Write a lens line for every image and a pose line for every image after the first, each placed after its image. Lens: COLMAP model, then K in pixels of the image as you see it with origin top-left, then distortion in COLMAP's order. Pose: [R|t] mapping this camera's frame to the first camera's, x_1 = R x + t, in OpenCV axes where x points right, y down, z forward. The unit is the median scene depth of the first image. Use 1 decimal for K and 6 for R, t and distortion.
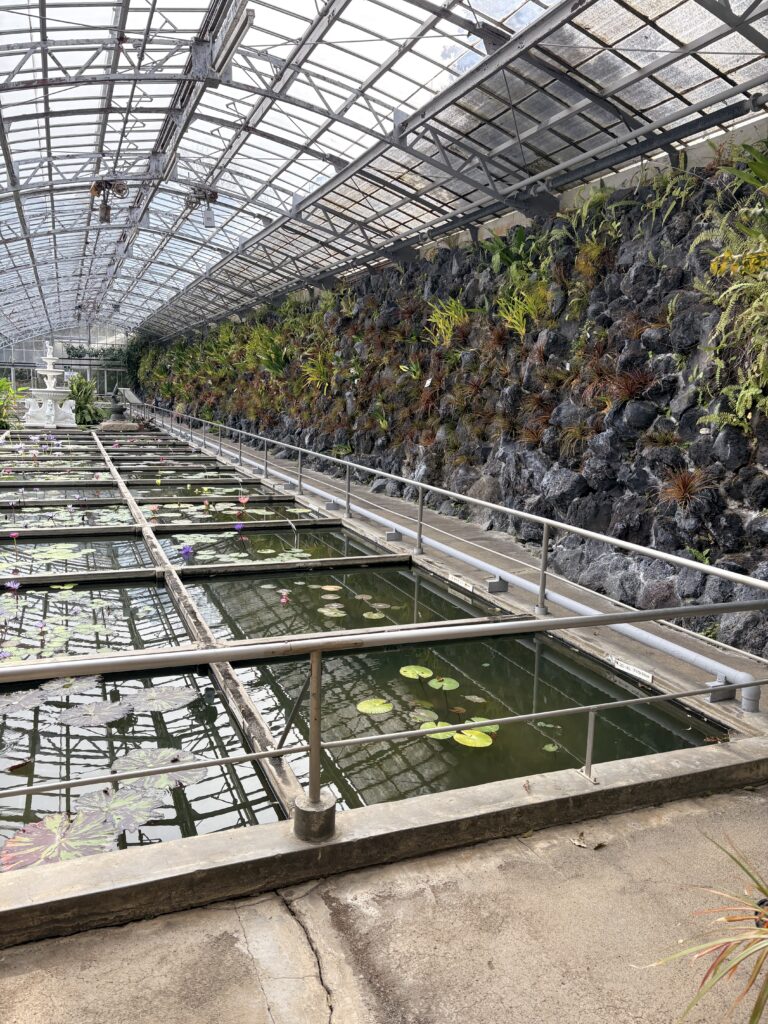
lens RADIAL K [[772.3, 0, 384.7], [0, 772.3, 512.2], [0, 0, 1]] dist [0.048959, -0.002327]
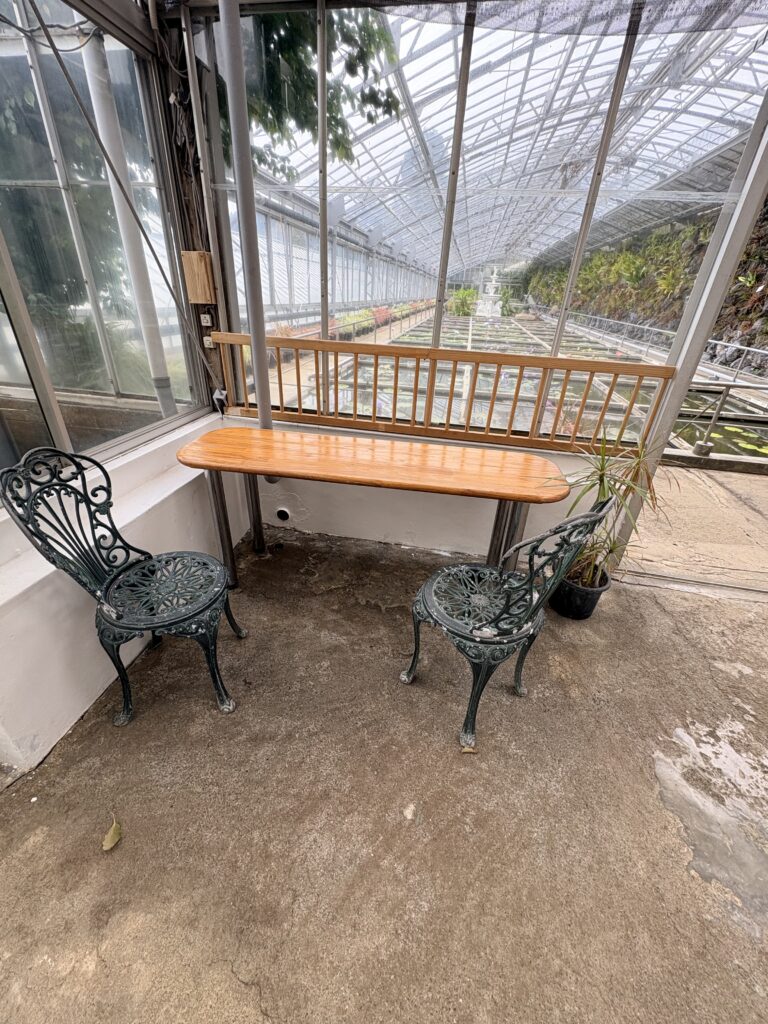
lens RADIAL K [[408.6, 0, 381.7], [0, 408.6, 512.4], [0, 0, 1]] dist [0.000305, 0.000252]
pose [[0.837492, 0.271205, -0.474400, -0.043602], [-0.106374, 0.932454, 0.345275, 0.032584], [0.535996, -0.238701, 0.809771, -0.125482]]
